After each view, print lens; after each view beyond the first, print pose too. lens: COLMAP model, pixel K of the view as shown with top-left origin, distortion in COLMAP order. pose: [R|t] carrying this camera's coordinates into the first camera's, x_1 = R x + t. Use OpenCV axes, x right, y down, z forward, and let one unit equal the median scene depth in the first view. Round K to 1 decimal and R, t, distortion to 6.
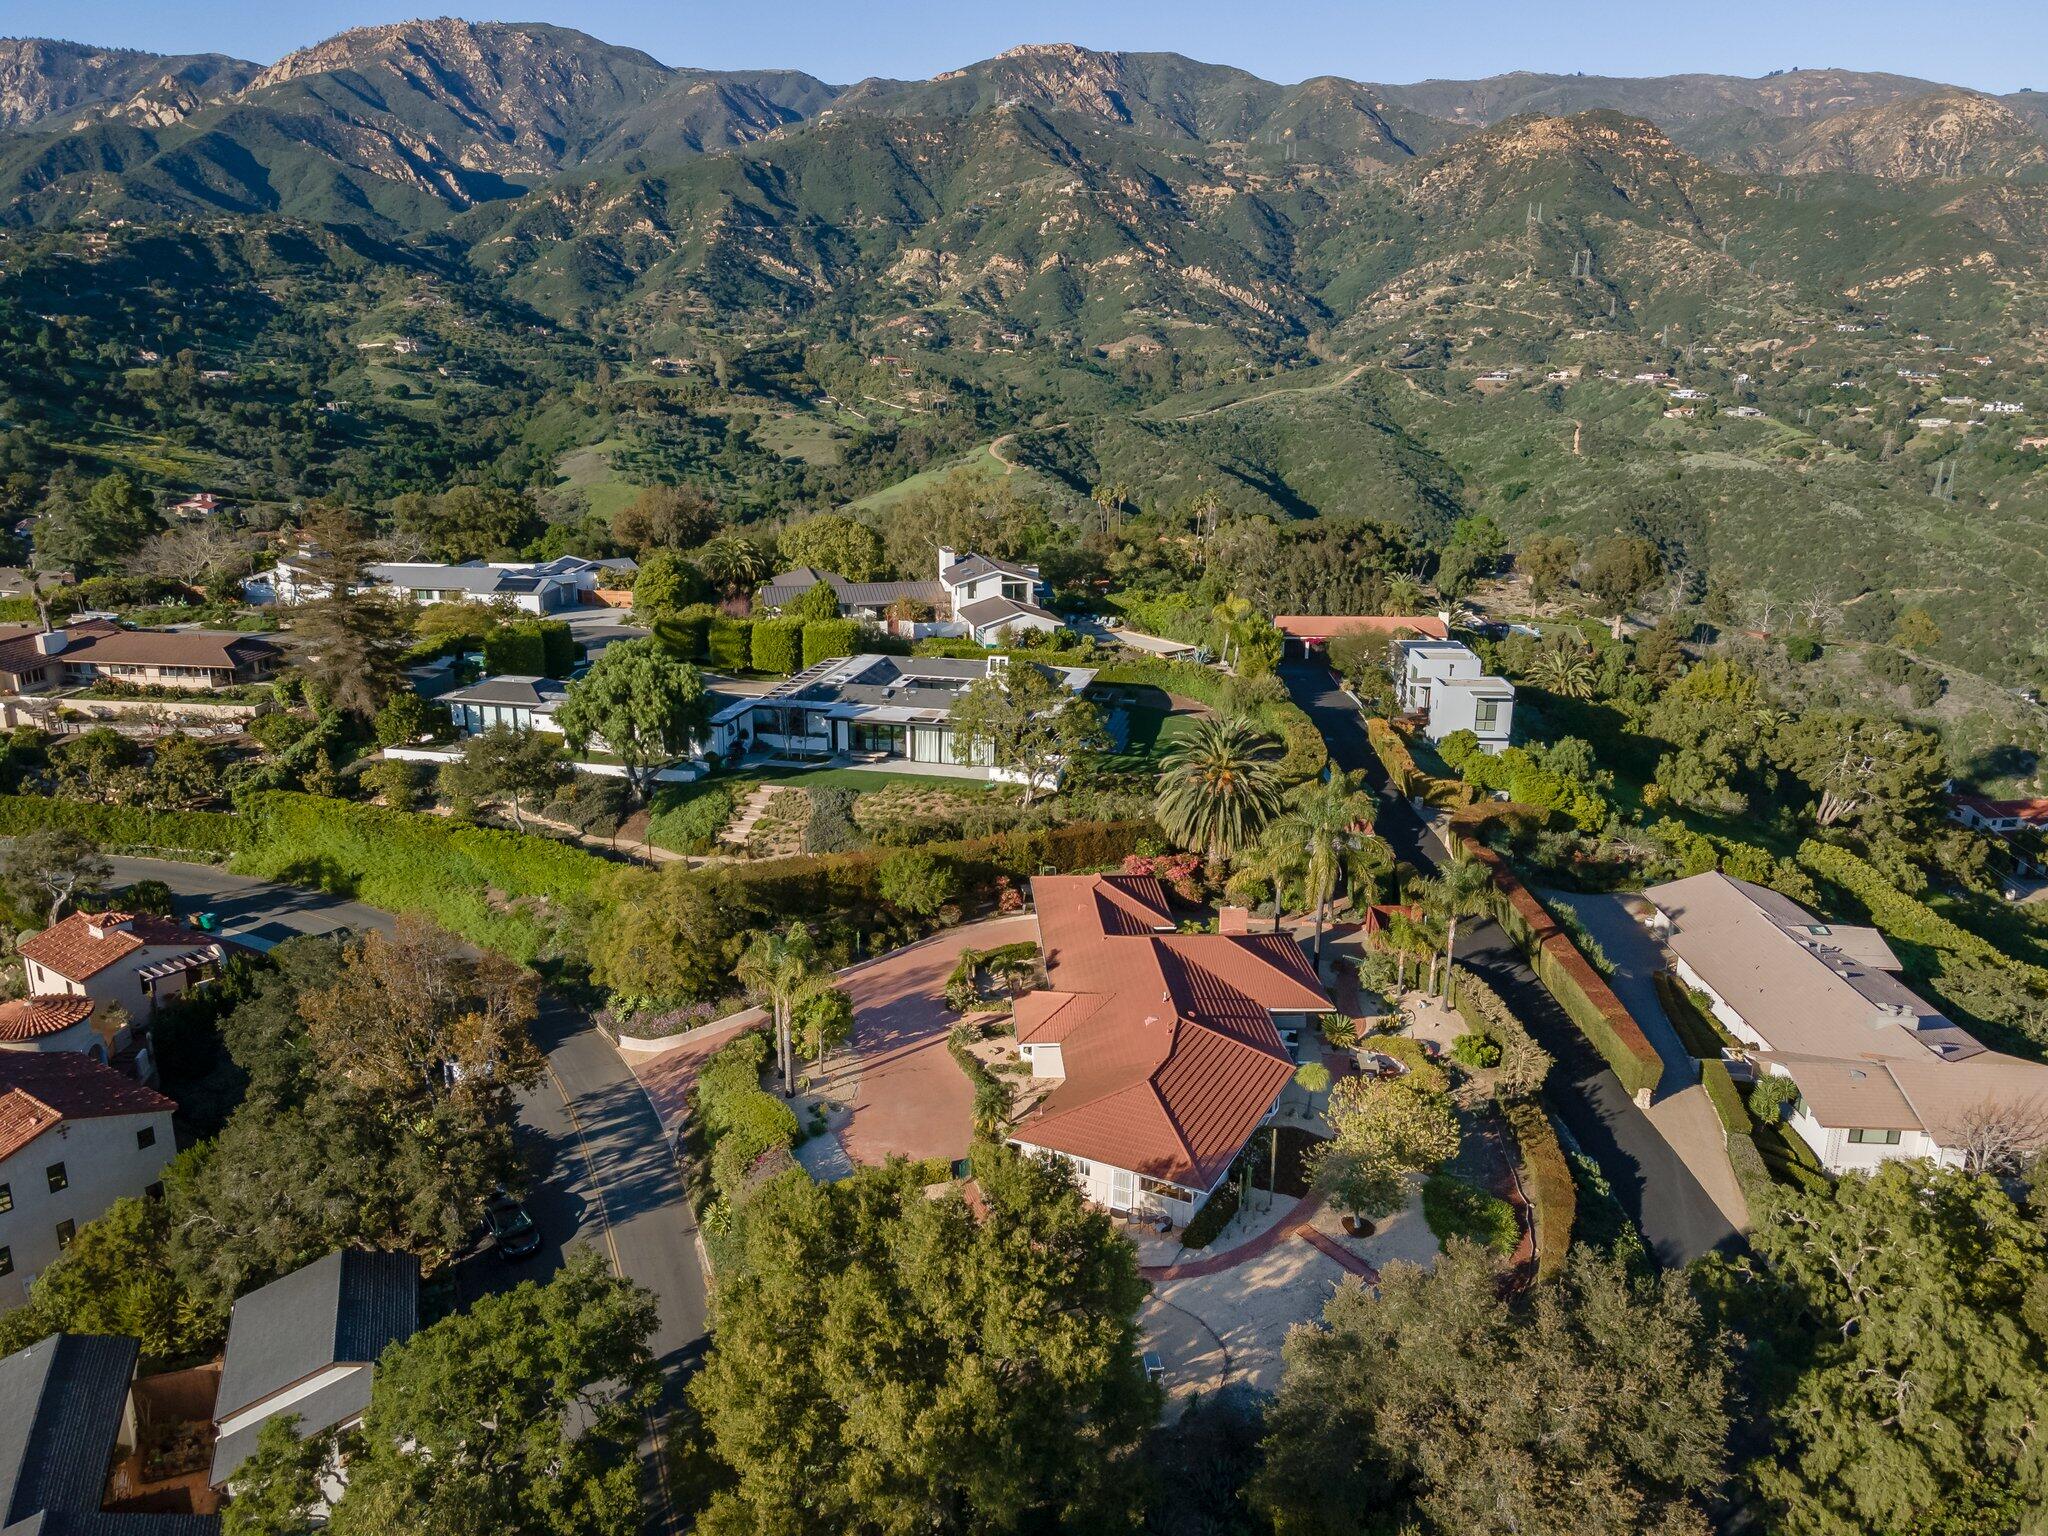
lens RADIAL K [[1474.5, 0, 1014.6], [0, 1474.5, 780.2], [0, 0, 1]] dist [0.048411, 0.002567]
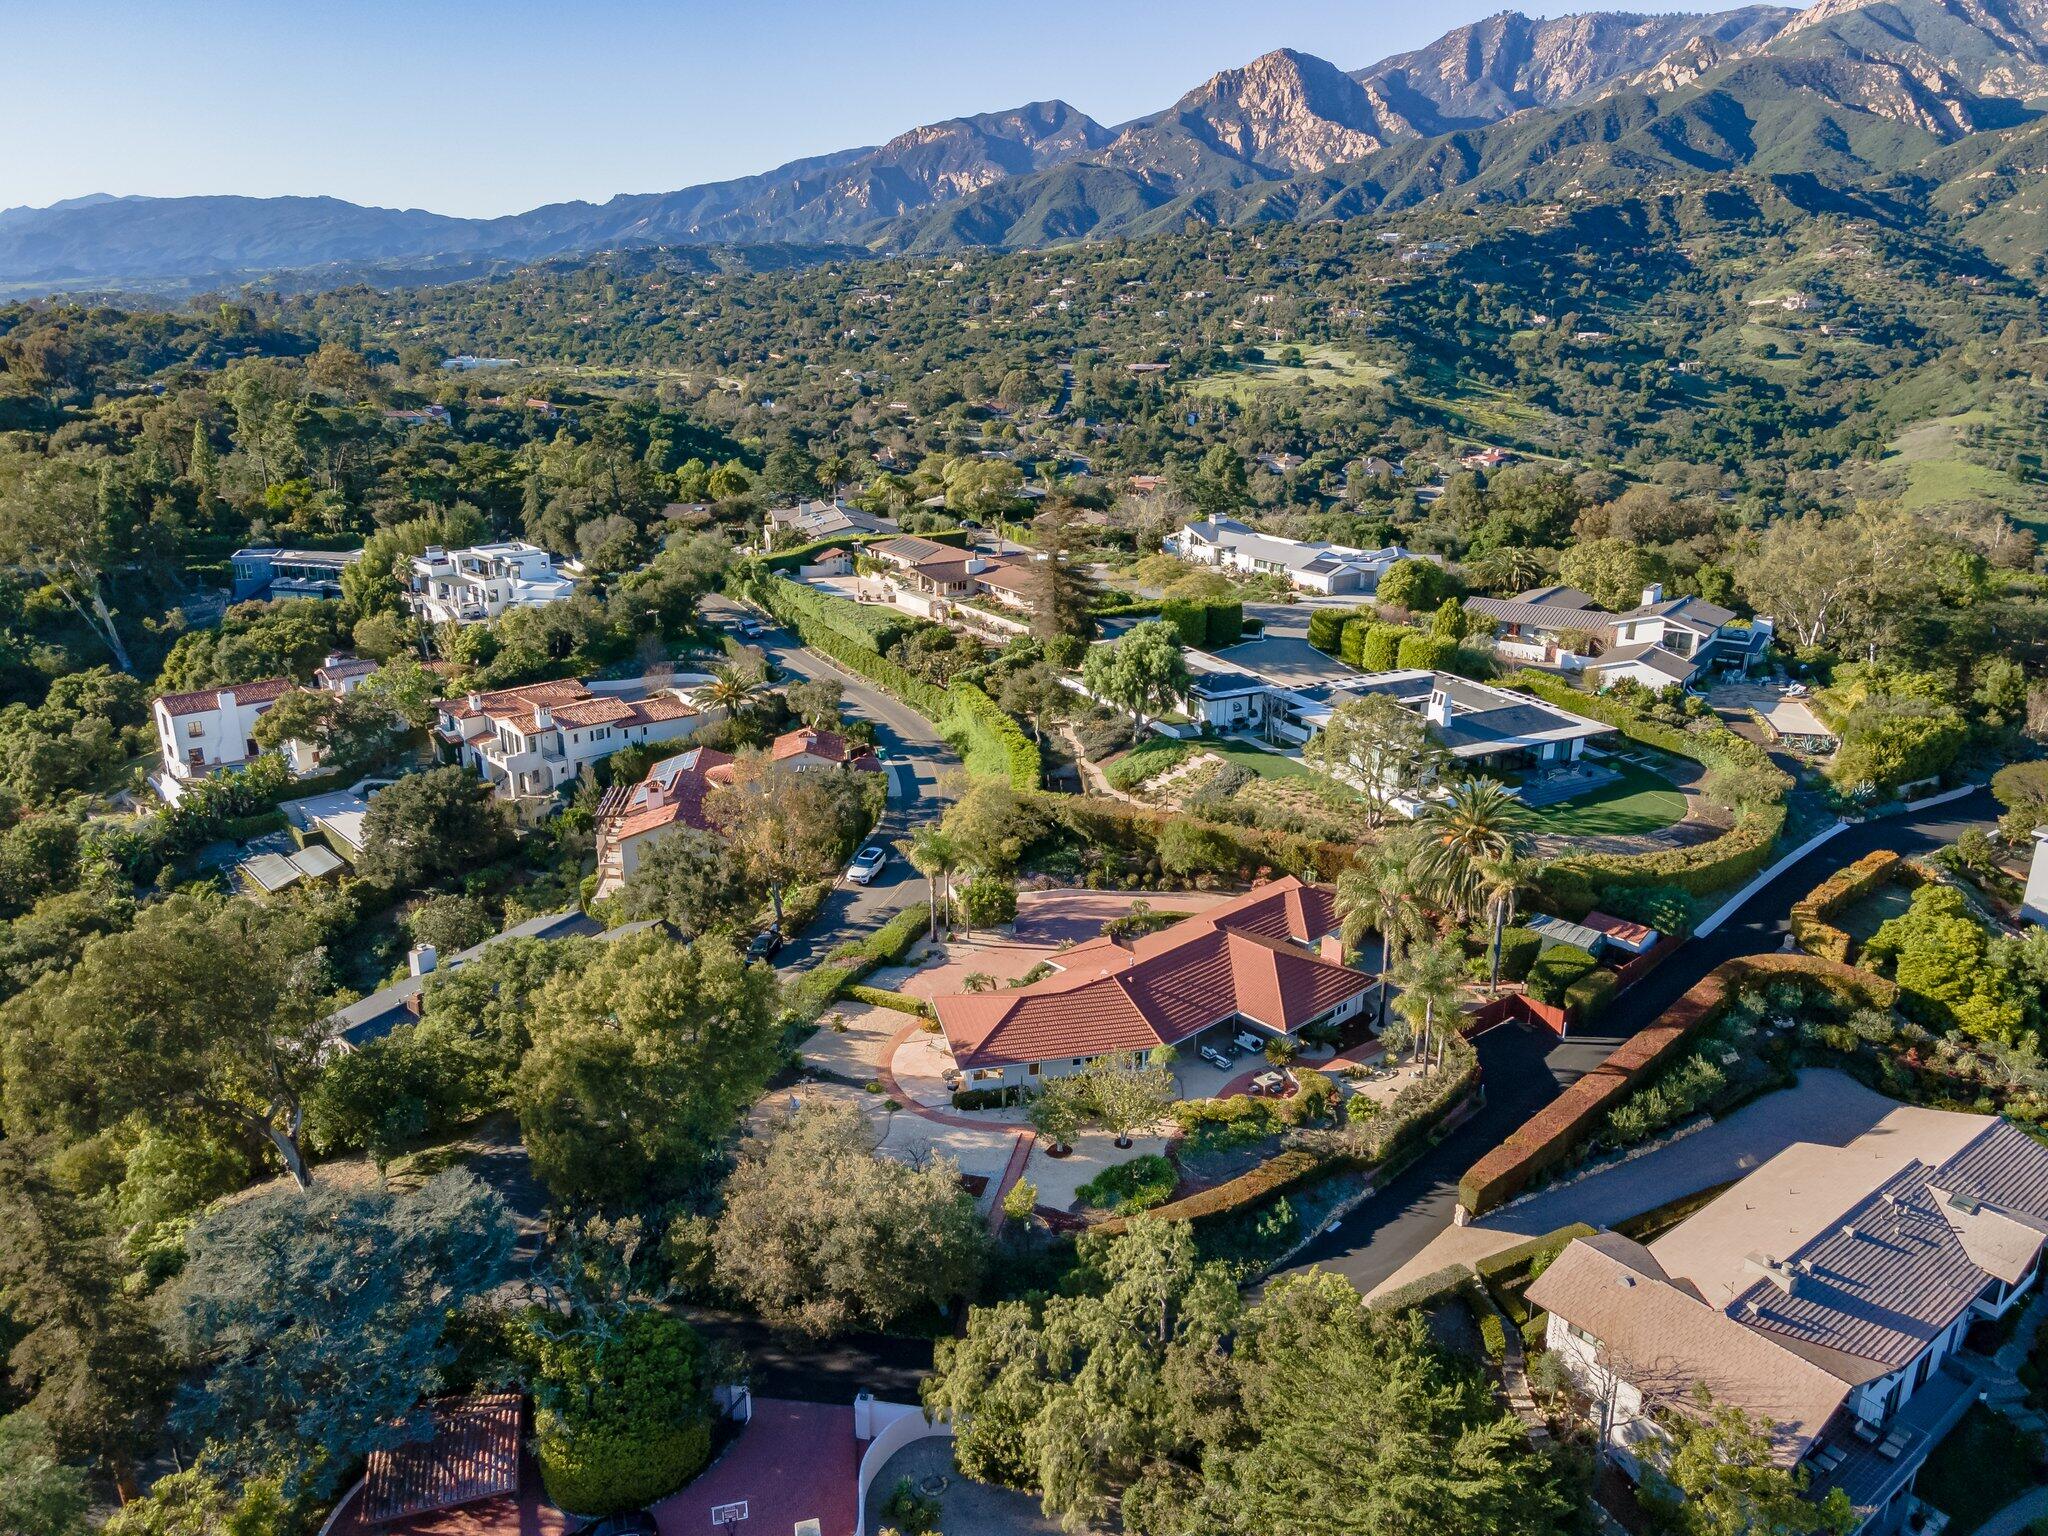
lens RADIAL K [[1474.5, 0, 1025.4], [0, 1474.5, 766.9], [0, 0, 1]] dist [0.048411, 0.002567]
pose [[0.648817, 0.231758, -0.724793, 0.628489], [-0.215776, 0.969429, 0.116825, -0.096704], [0.729710, 0.080594, 0.678990, 0.049207]]
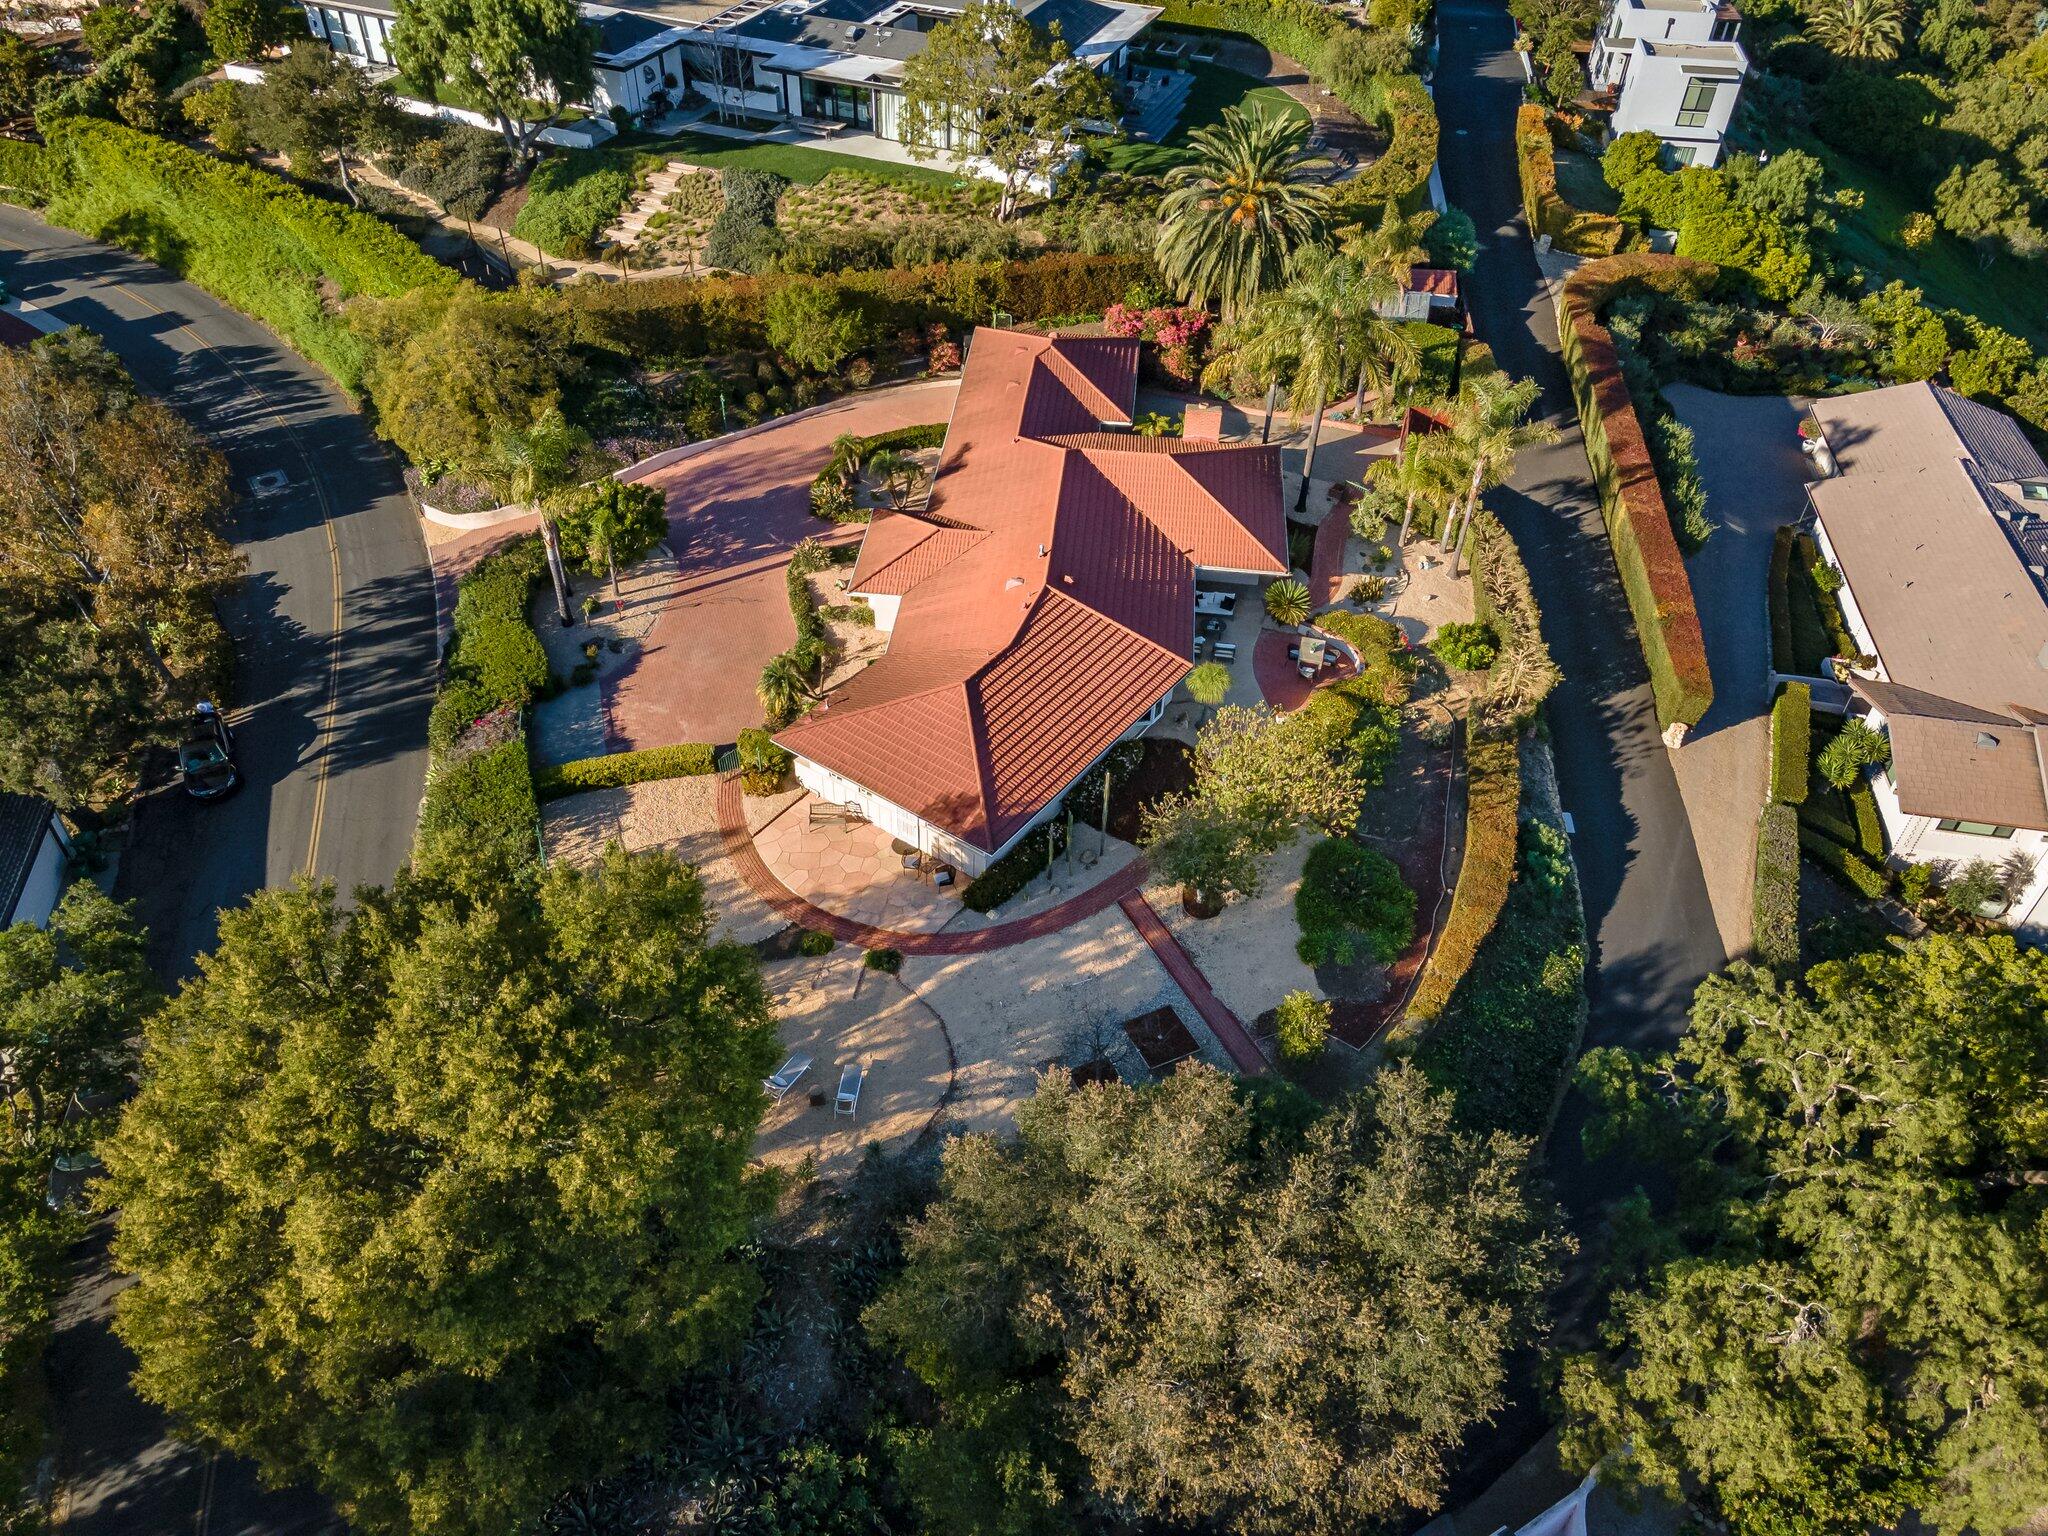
lens RADIAL K [[1474.5, 0, 1007.9], [0, 1474.5, 766.5], [0, 0, 1]] dist [0.048411, 0.002567]
pose [[0.988128, 0.111872, -0.105298, 0.121123], [-0.058506, 0.907755, 0.415401, -0.043512], [0.142057, -0.404309, 0.903523, 0.191481]]
